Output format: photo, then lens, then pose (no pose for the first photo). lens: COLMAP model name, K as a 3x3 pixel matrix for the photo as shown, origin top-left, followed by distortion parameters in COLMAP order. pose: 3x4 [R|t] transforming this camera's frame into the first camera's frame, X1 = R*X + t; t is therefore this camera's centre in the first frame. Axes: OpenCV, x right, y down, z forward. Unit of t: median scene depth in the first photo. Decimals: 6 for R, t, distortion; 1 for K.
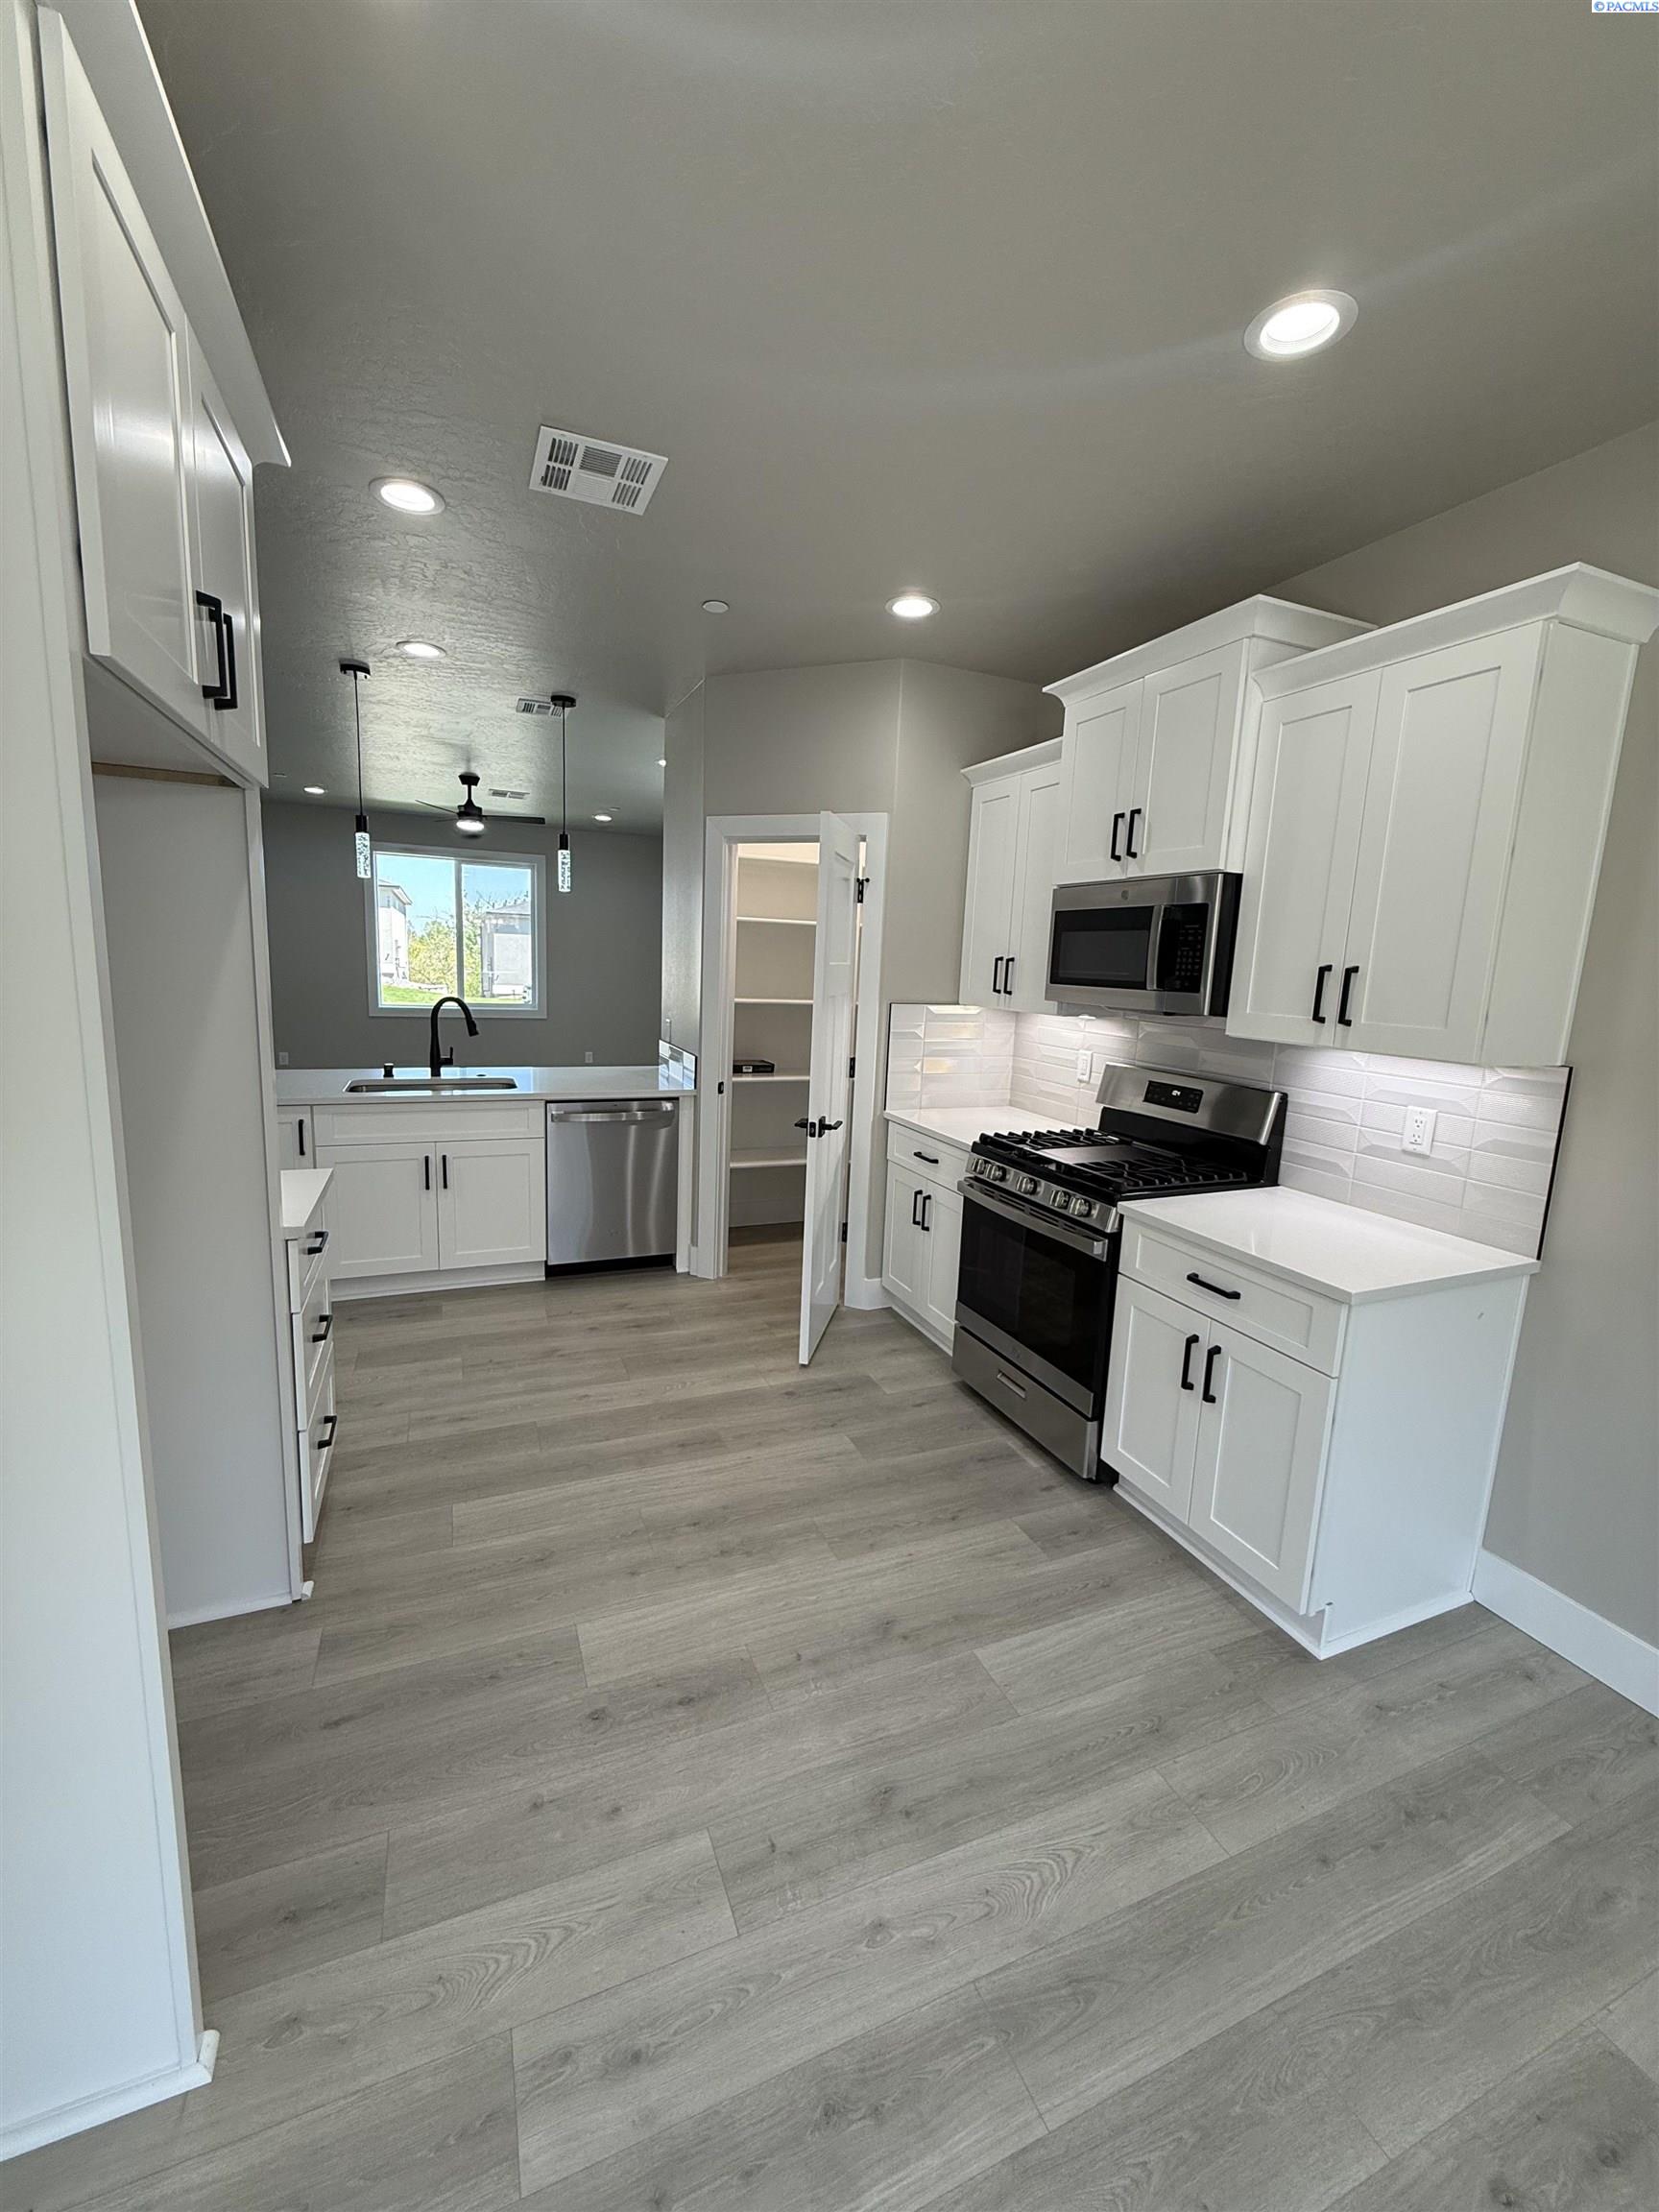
lens RADIAL K [[880.5, 0, 824.1], [0, 880.5, 1099.4], [0, 0, 1]] dist [0.000138, -0.000016]
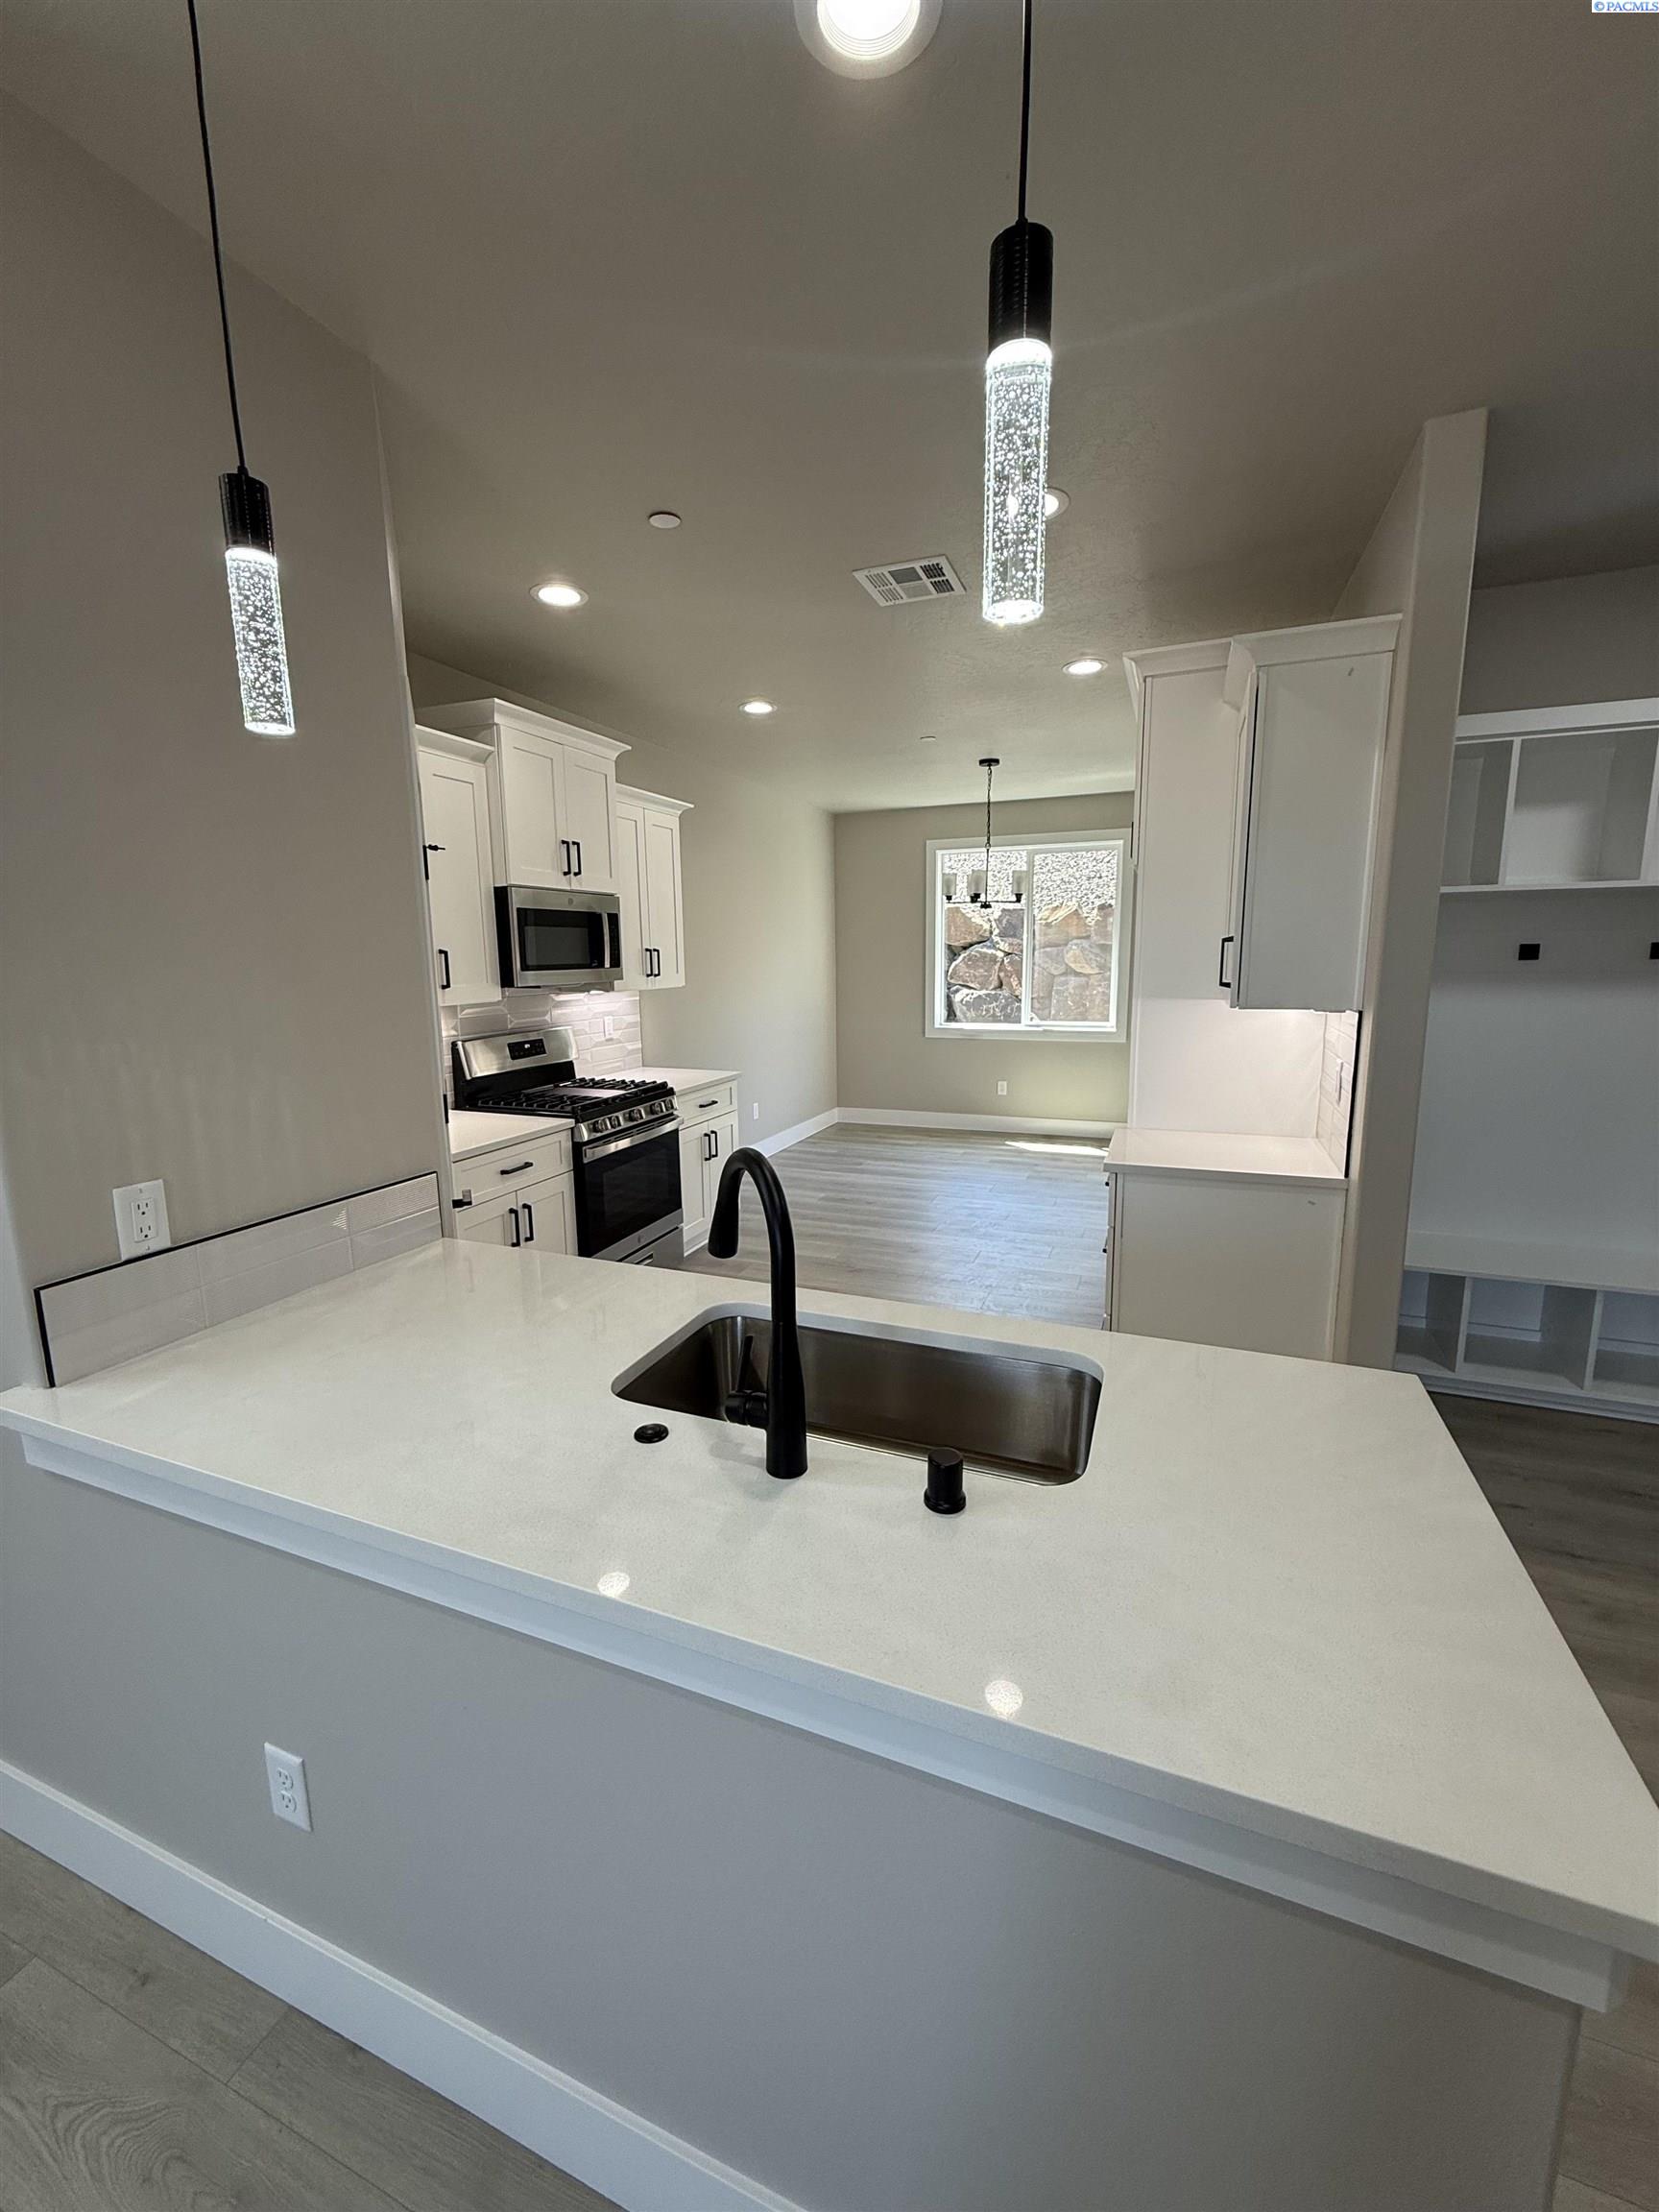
lens RADIAL K [[880.5, 0, 824.1], [0, 880.5, 1099.4], [0, 0, 1]] dist [0.000138, -0.000016]
pose [[-0.712571, -0.143280, 0.686814, -1.621735], [0.094750, 0.950305, 0.296551, -0.536333], [-0.695172, 0.276390, -0.663584, 2.994075]]
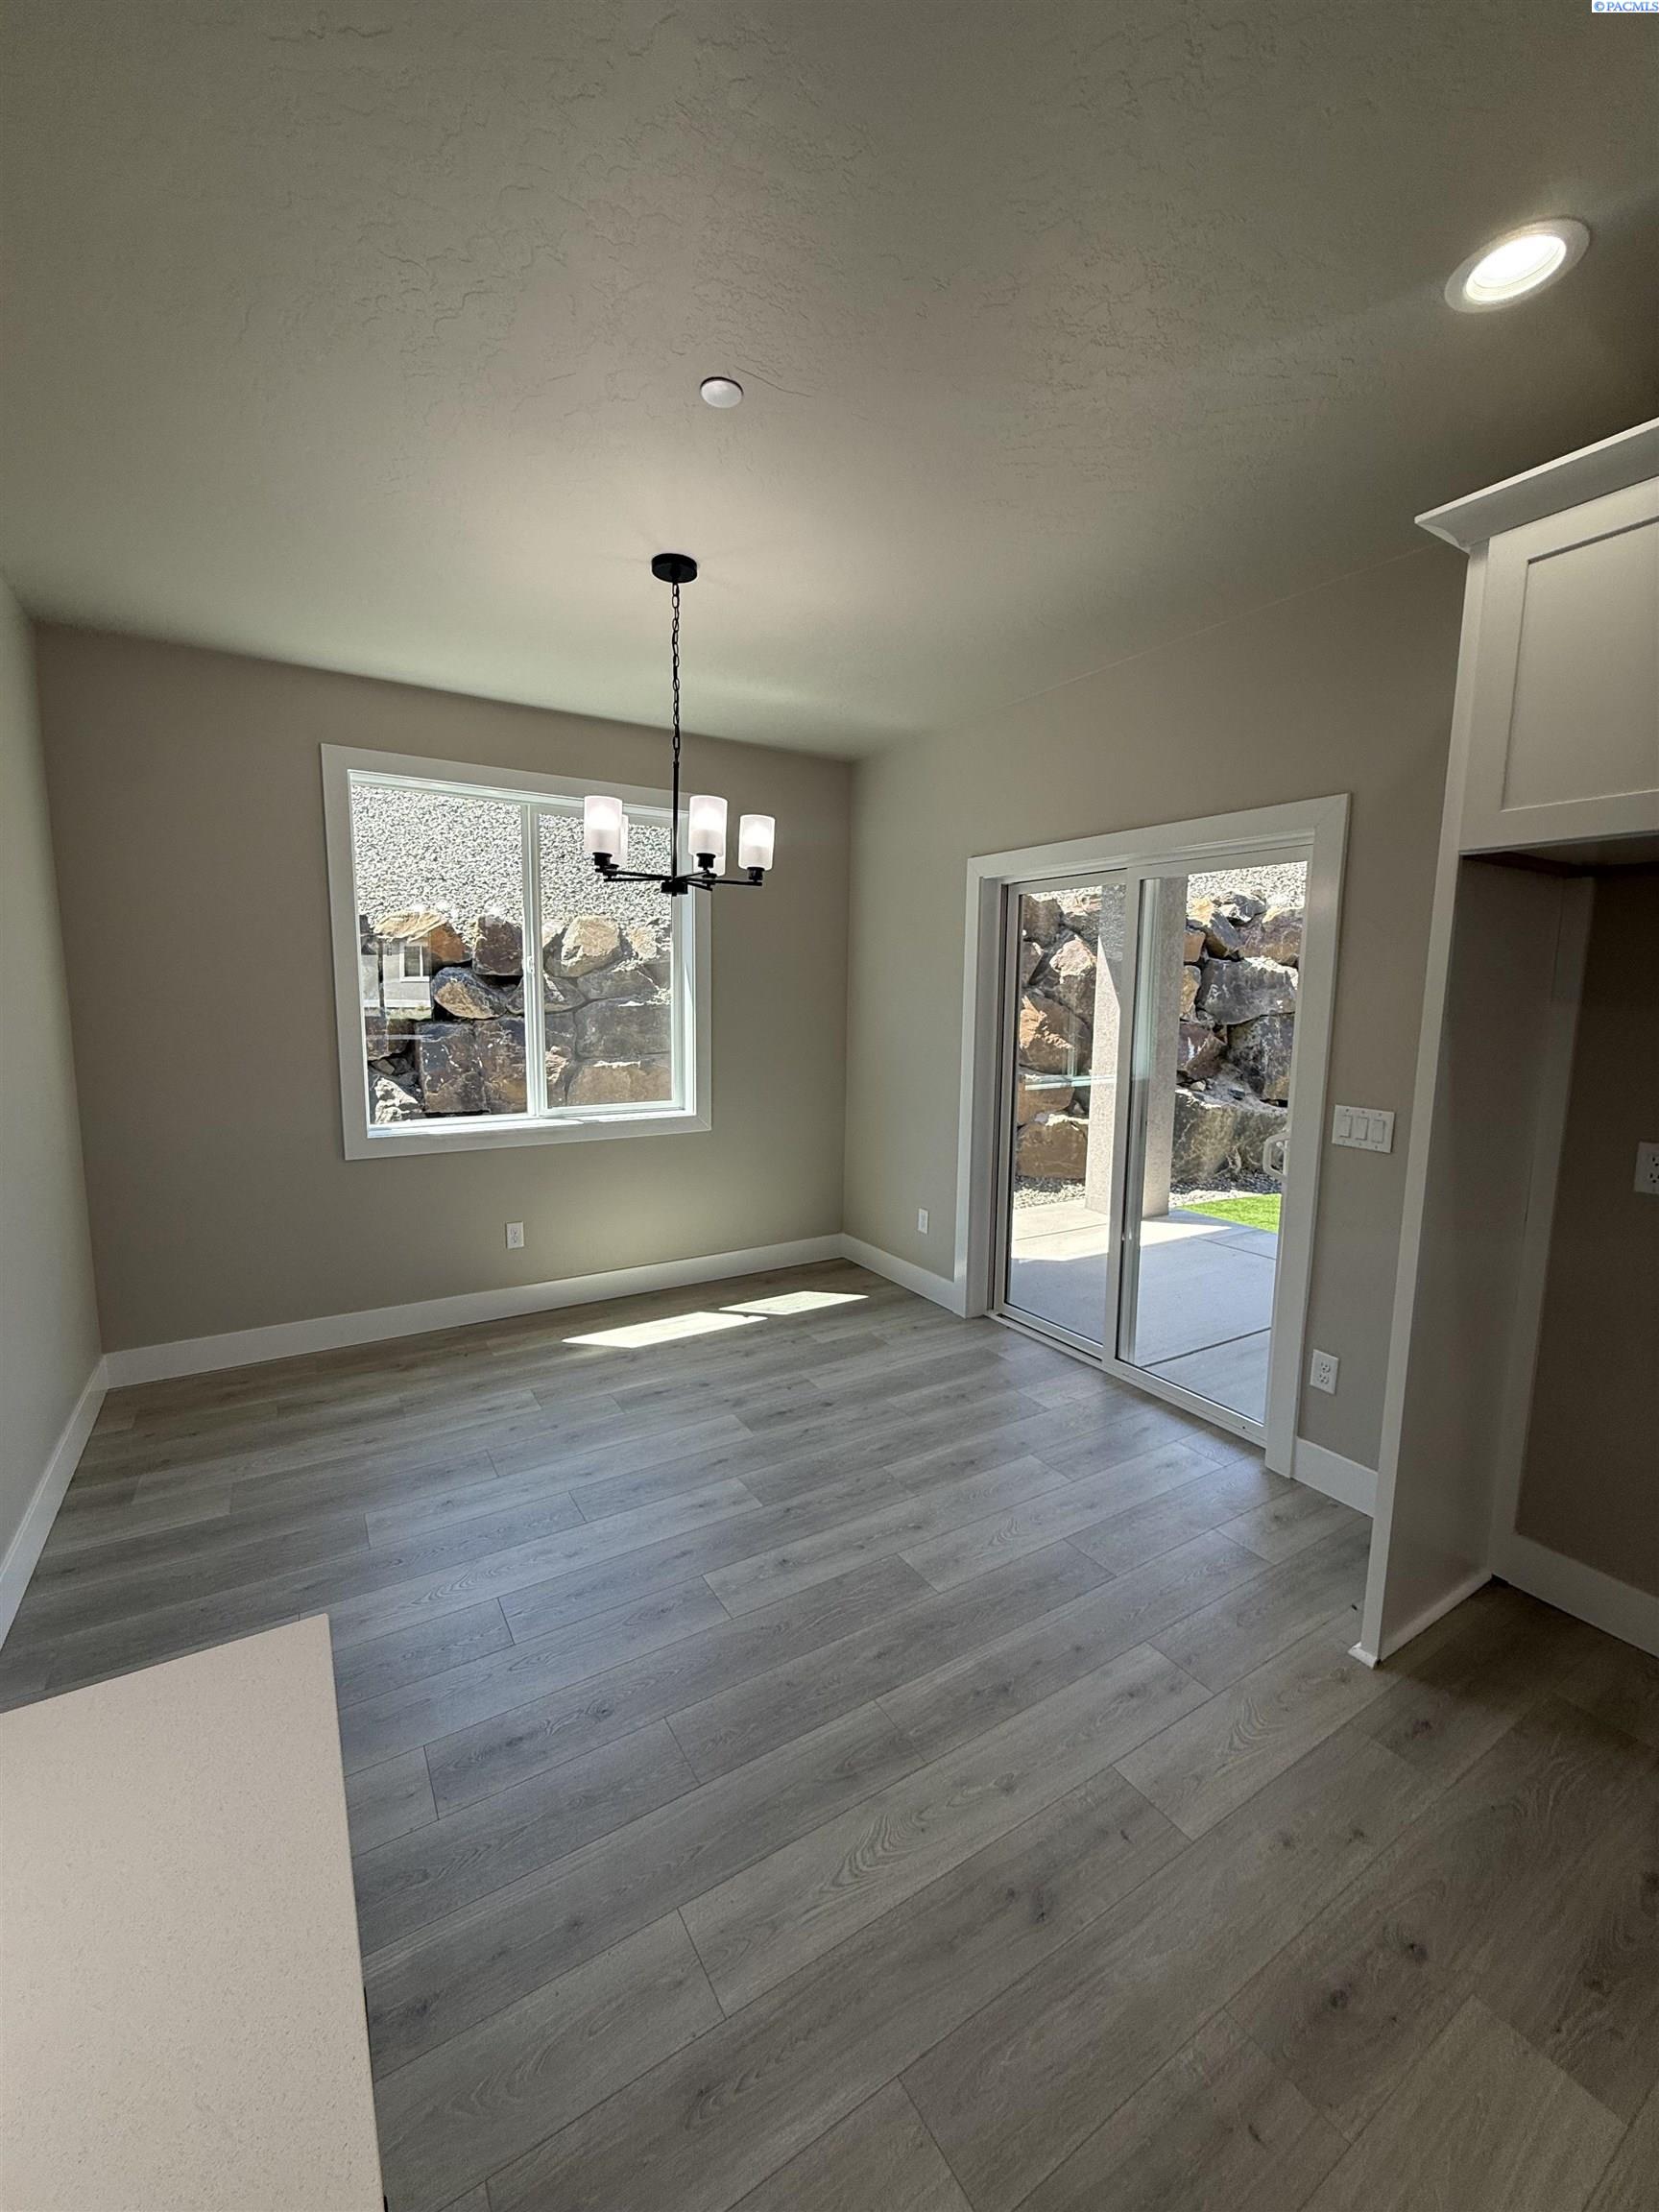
lens RADIAL K [[880.5, 0, 824.1], [0, 880.5, 1099.4], [0, 0, 1]] dist [0.000138, -0.000016]
pose [[-0.987110, -0.029310, -0.157338, 0.468465], [-0.071704, 0.959893, 0.271044, -0.243260], [0.143083, 0.278832, -0.949621, 1.639426]]
